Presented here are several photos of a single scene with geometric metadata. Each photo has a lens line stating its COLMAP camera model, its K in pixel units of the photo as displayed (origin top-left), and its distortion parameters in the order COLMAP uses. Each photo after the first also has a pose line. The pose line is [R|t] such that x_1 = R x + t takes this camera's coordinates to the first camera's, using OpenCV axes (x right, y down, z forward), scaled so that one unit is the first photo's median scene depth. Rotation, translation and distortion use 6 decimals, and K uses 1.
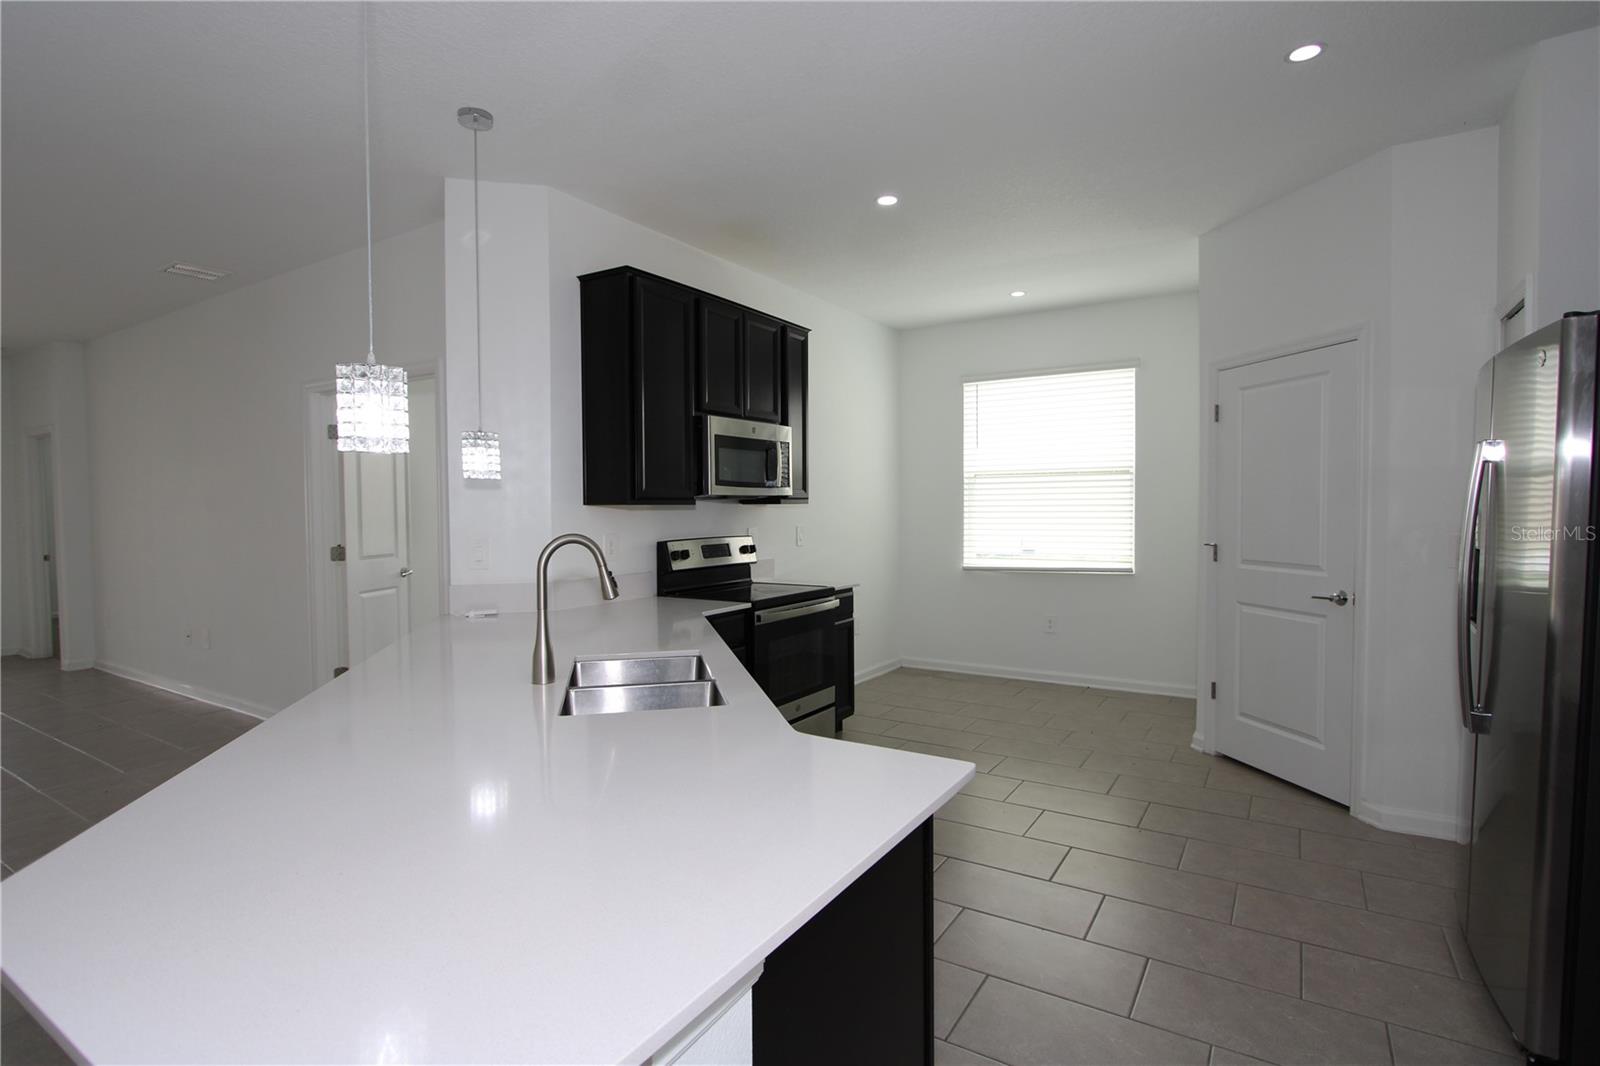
lens RADIAL K [[784.0, 0, 808.3], [0, 784.0, 529.4], [0, 0, 1]] dist [-0.012243, 0.001134]
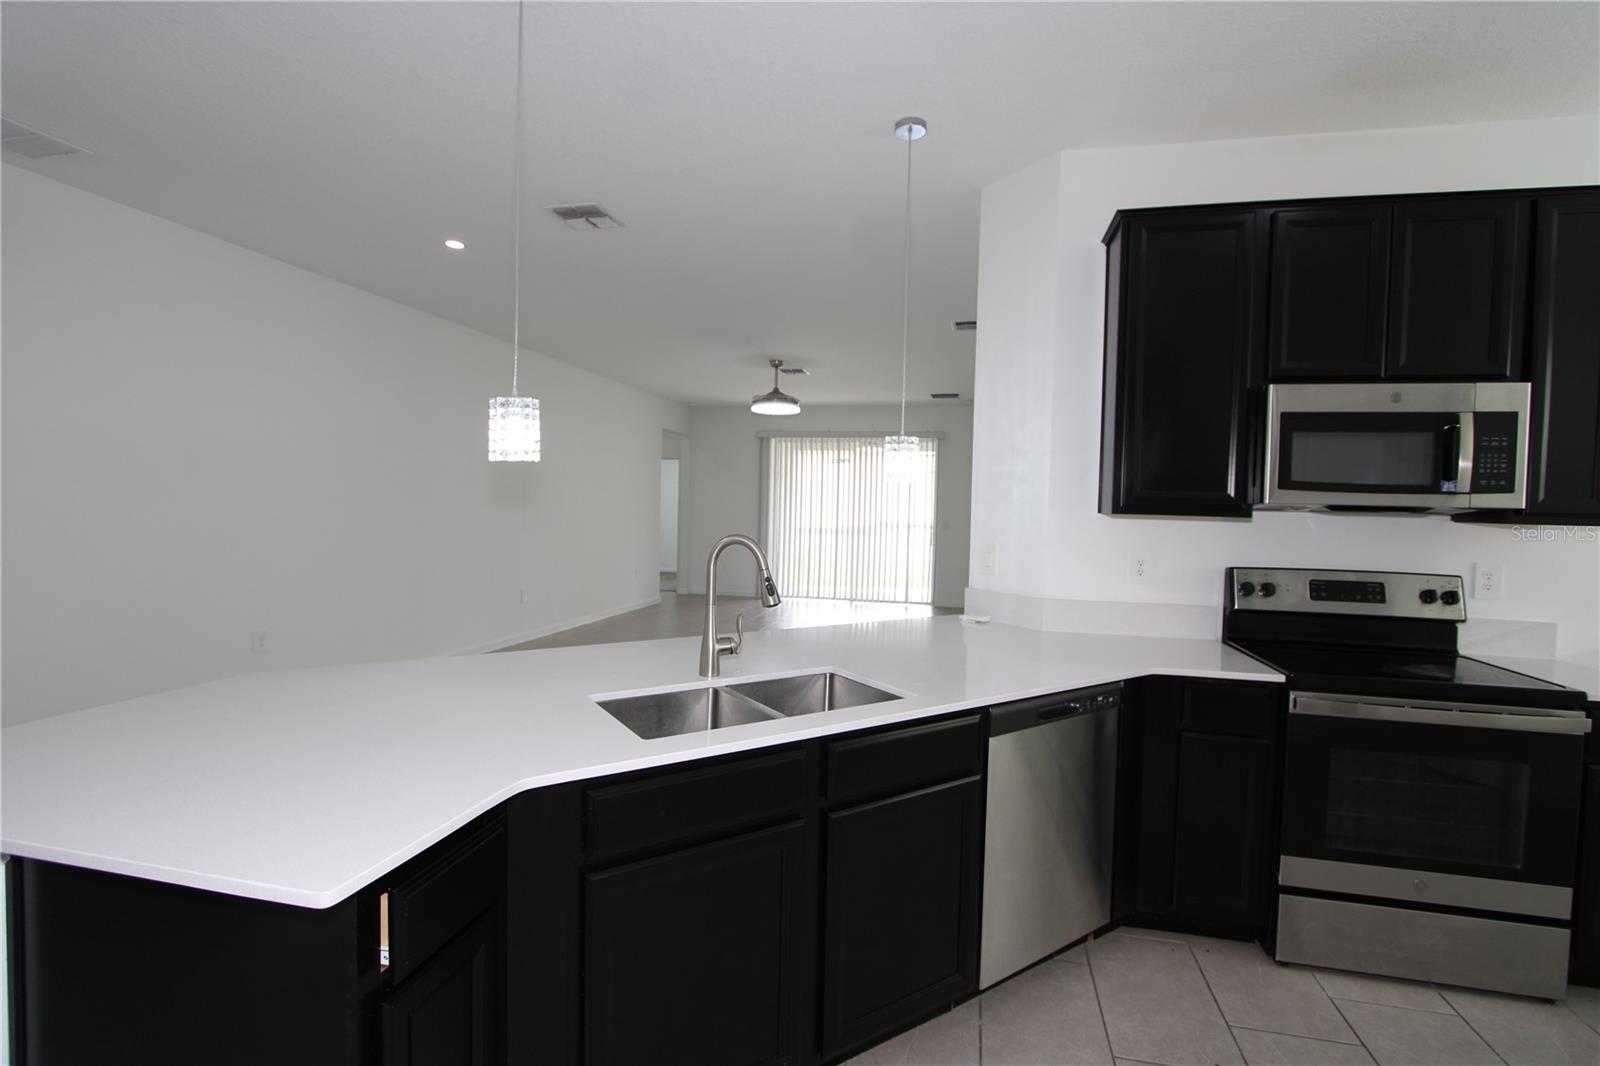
lens RADIAL K [[737.1, 0, 811.0], [0, 737.1, 526.2], [0, 0, 1]] dist [-0.019780, 0.003666]
pose [[0.337768, 0.041816, -0.940300, 0.311738], [-0.056662, 0.998104, 0.024033, -0.016467], [0.939522, 0.045162, 0.339497, 0.397138]]
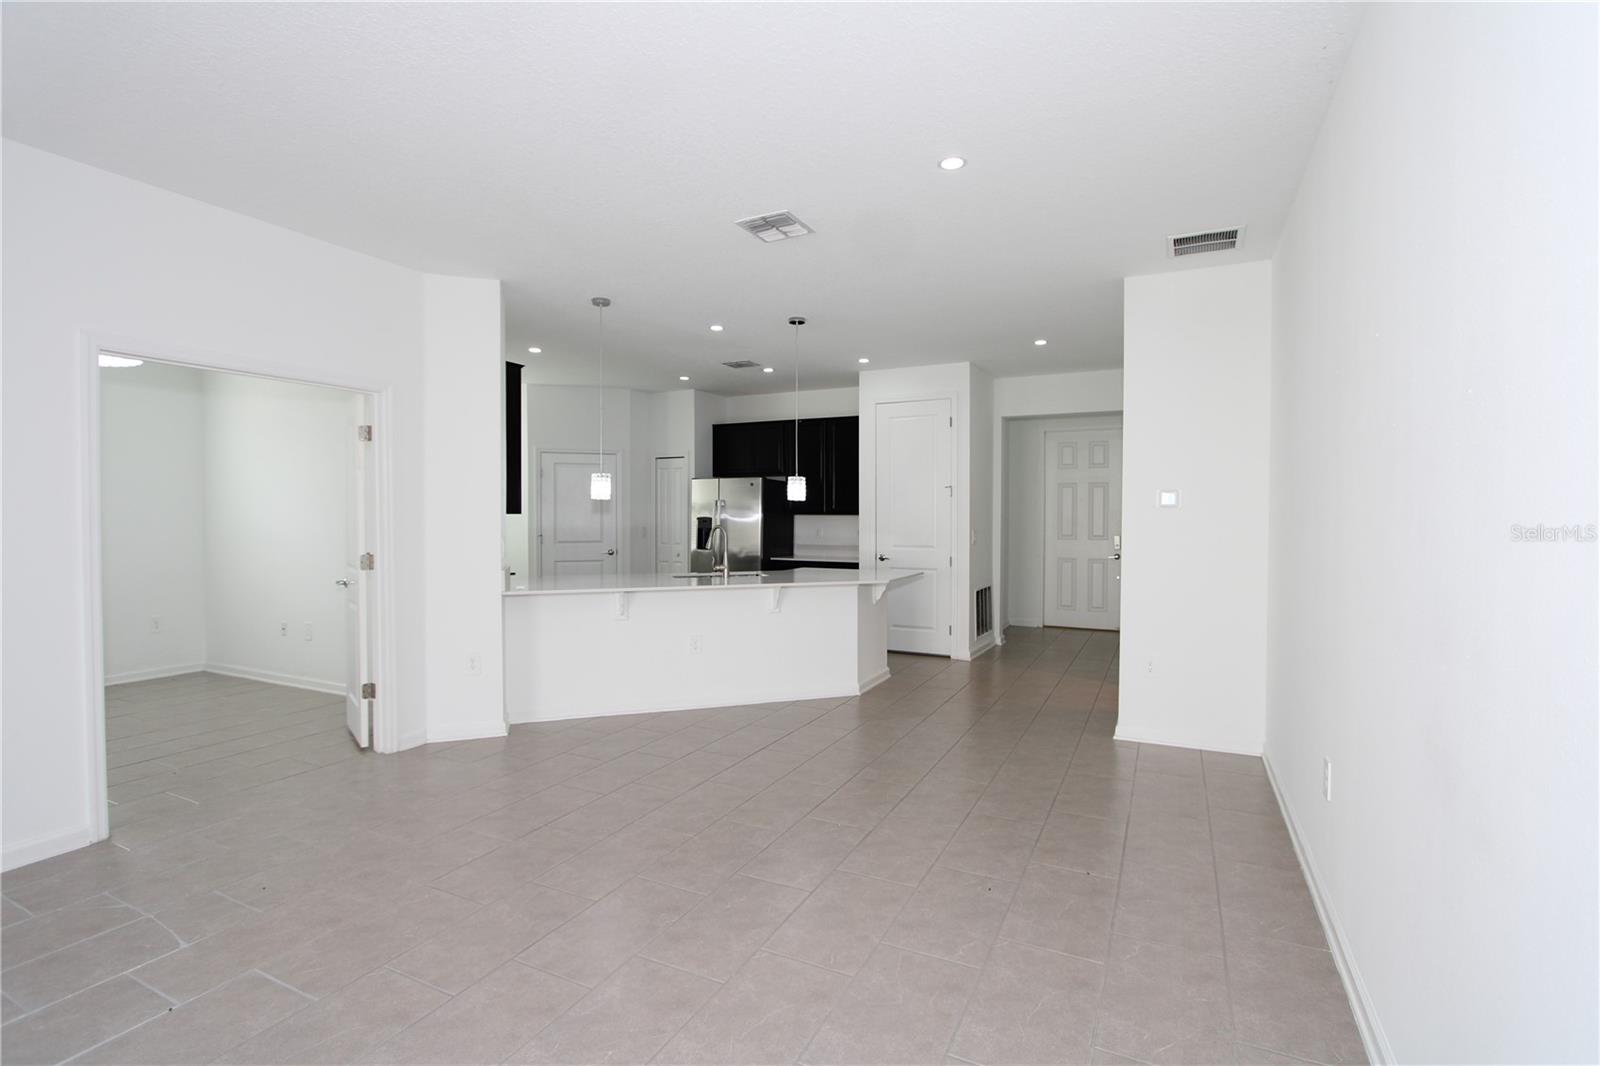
lens RADIAL K [[737.1, 0, 811.0], [0, 737.1, 526.2], [0, 0, 1]] dist [-0.019780, 0.003666]
pose [[-0.106130, -0.007732, 0.994322, -1.514774], [0.030067, 0.999488, 0.010981, -0.003509], [-0.993898, 0.031061, -0.105843, 0.493537]]
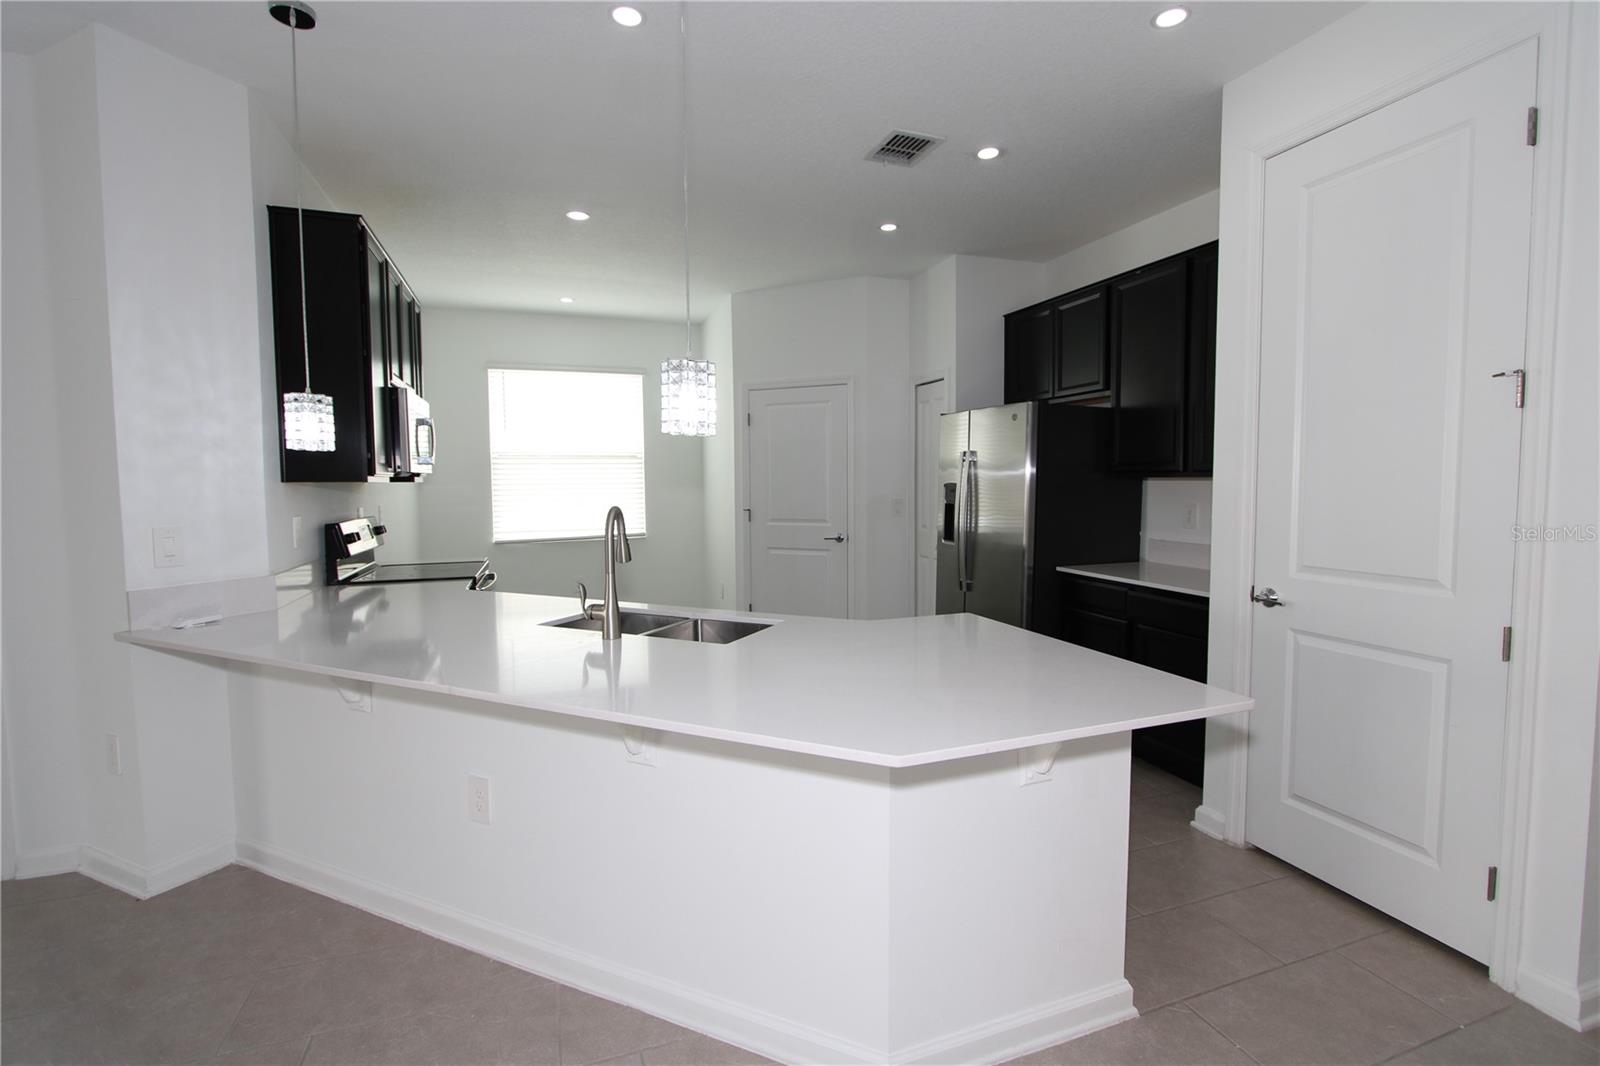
lens RADIAL K [[737.1, 0, 811.0], [0, 737.1, 526.2], [0, 0, 1]] dist [-0.019780, 0.003666]
pose [[0.613471, -0.045904, 0.788382, -0.498118], [0.026824, 0.998944, 0.037291, 0.001990], [-0.789261, -0.001729, 0.614055, 0.064184]]
